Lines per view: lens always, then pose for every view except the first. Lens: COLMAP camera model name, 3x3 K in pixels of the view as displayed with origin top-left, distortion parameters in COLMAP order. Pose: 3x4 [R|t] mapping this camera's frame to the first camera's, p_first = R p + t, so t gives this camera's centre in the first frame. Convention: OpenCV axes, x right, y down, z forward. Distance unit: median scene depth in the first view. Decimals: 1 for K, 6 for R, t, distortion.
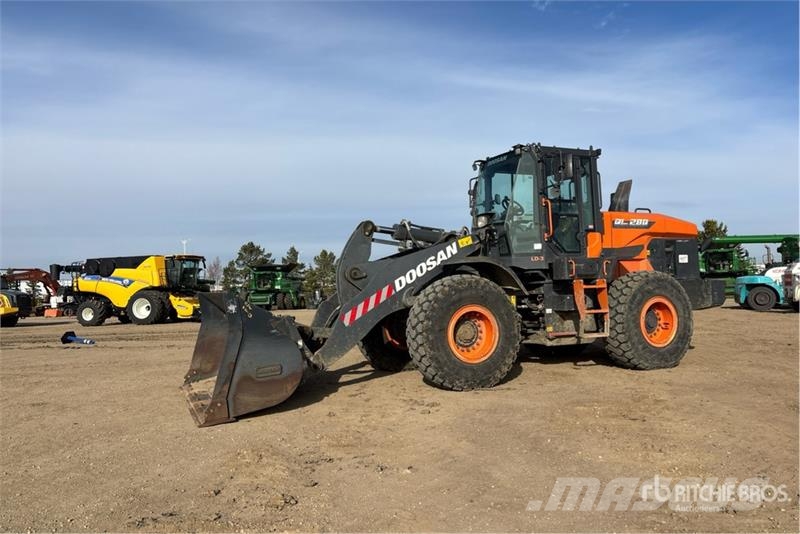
lens RADIAL K [[602.6, 0, 399.3], [0, 602.6, 282.8], [0, 0, 1]] dist [0.002322, -0.000698]
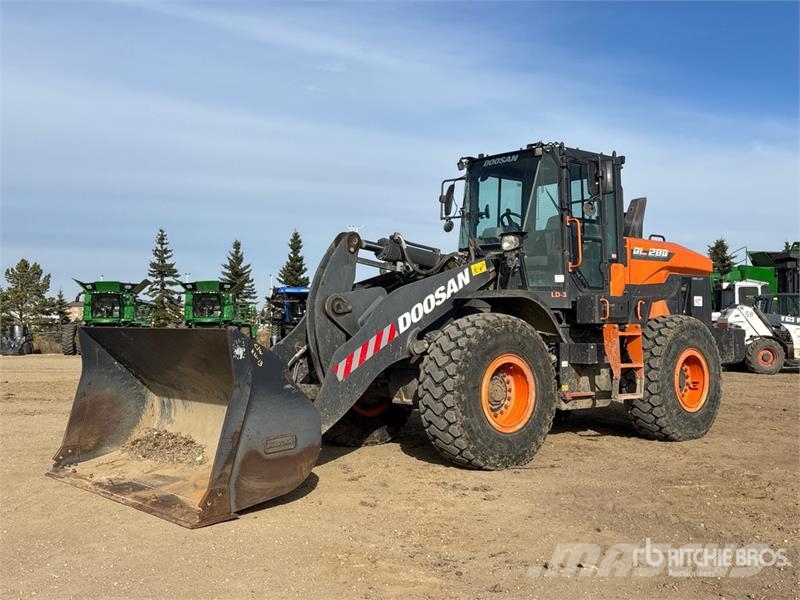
lens RADIAL K [[897.5, 0, 400.0], [0, 897.5, 300.0], [0, 0, 1]] dist [0.011501, 0.003185]
pose [[0.955532, 0.037773, 0.292460, -0.299552], [-0.031158, 0.999143, -0.027244, 0.003659], [-0.293238, 0.016920, 0.955890, -0.021507]]
